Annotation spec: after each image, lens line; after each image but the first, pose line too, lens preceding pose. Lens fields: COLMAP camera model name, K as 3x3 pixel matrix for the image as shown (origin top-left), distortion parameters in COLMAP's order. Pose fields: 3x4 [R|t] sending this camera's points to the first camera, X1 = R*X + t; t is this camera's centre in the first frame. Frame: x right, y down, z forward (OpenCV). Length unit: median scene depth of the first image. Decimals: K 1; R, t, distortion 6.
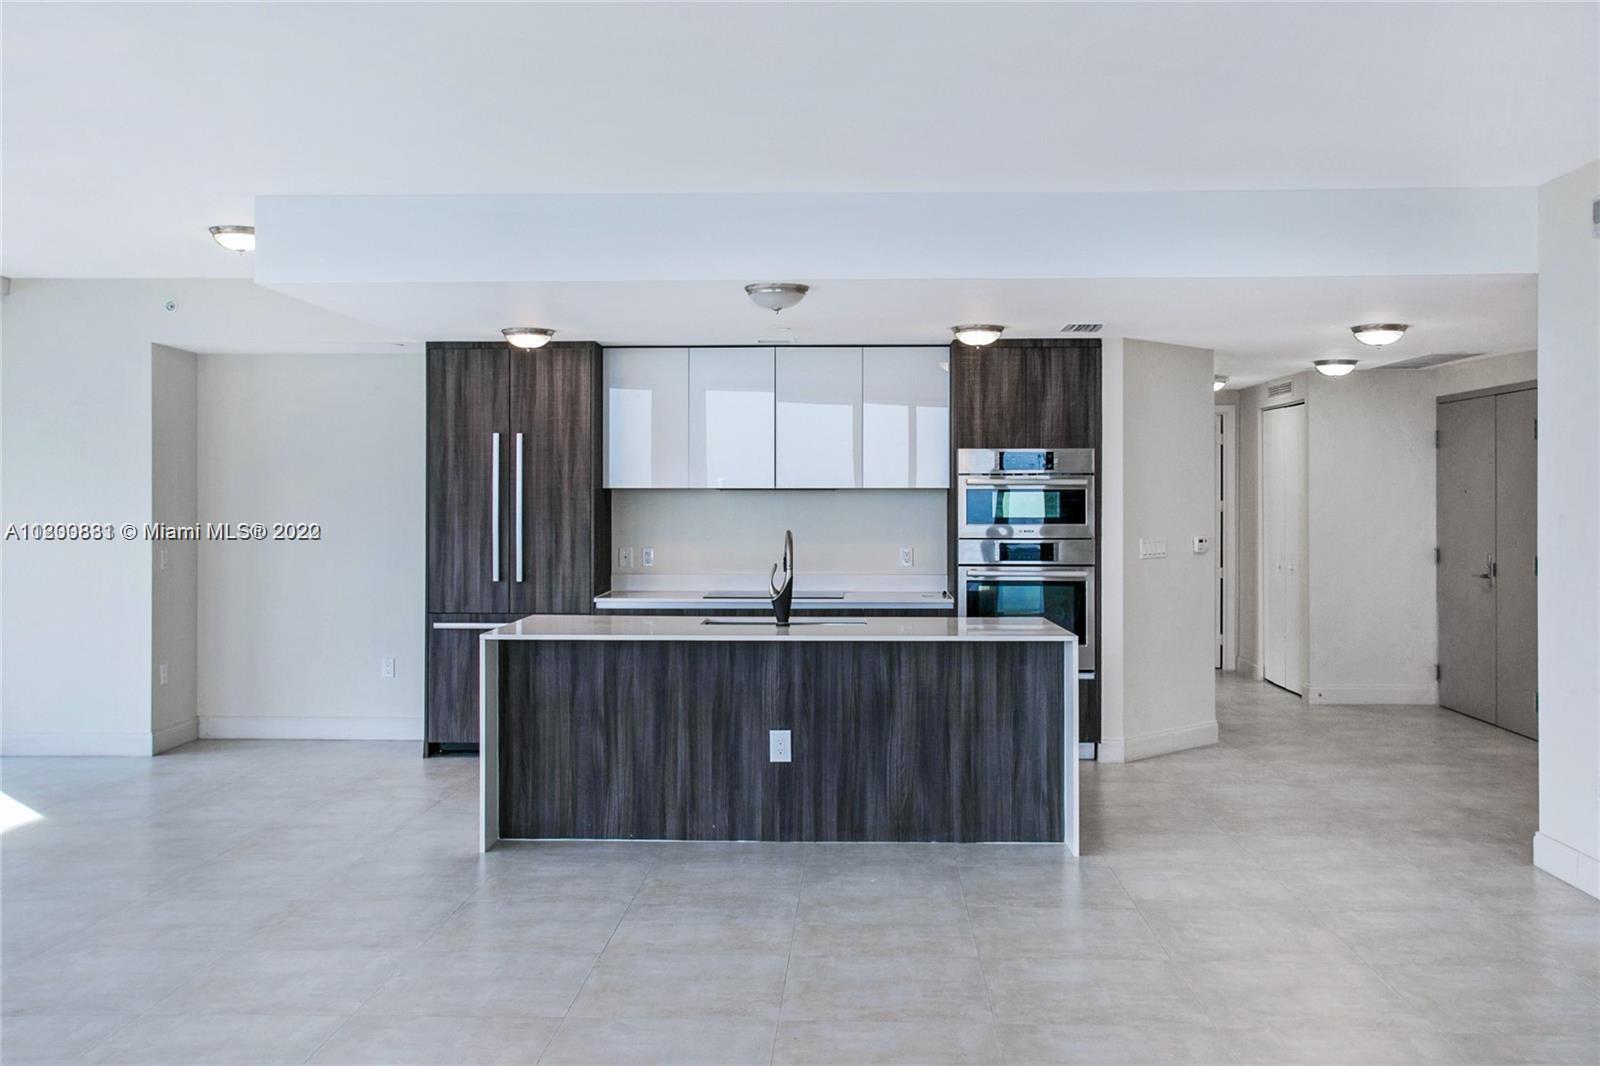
lens RADIAL K [[1641.7, 0, 800.8], [0, 1641.7, 490.3], [0, 0, 1]] dist [0.053654, -0.001997]
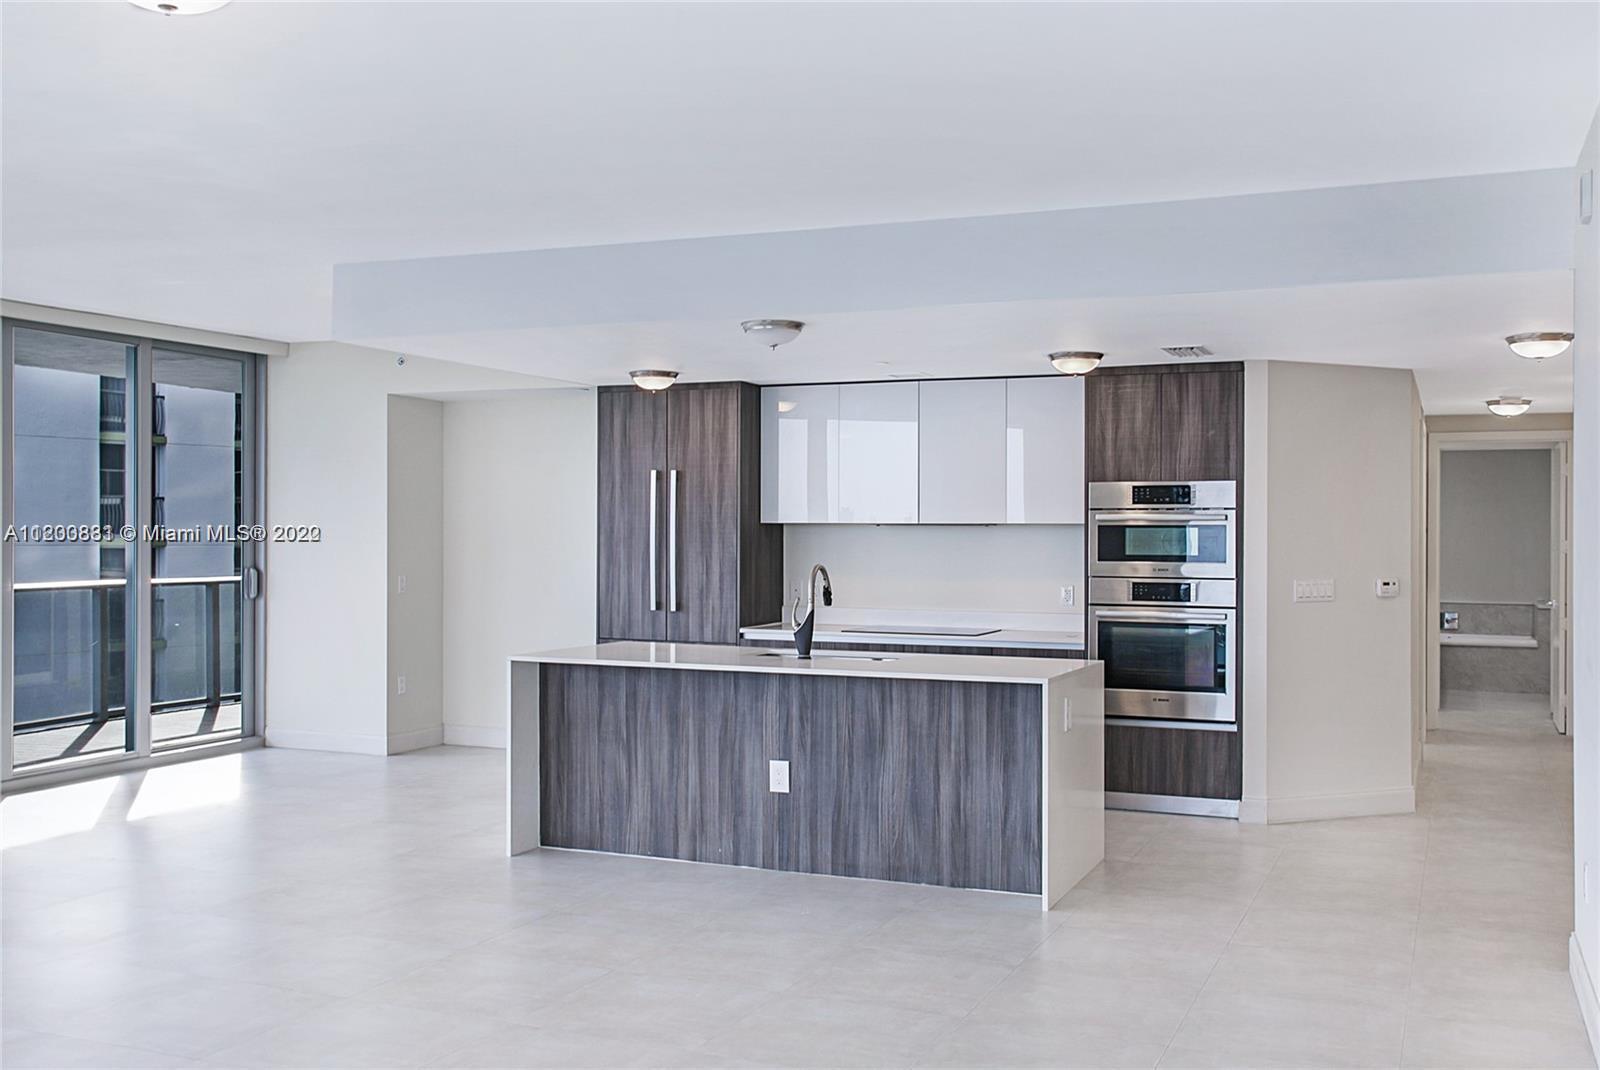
lens RADIAL K [[1653.6, 0, 800.4], [0, 1653.6, 530.8], [0, 0, 1]] dist [0.061682, 0.011812]
pose [[0.925364, 0.004781, -0.379050, 0.384945], [-0.004469, 0.999989, 0.001704, 0.002324], [0.379054, 0.000117, 0.925375, 0.060090]]
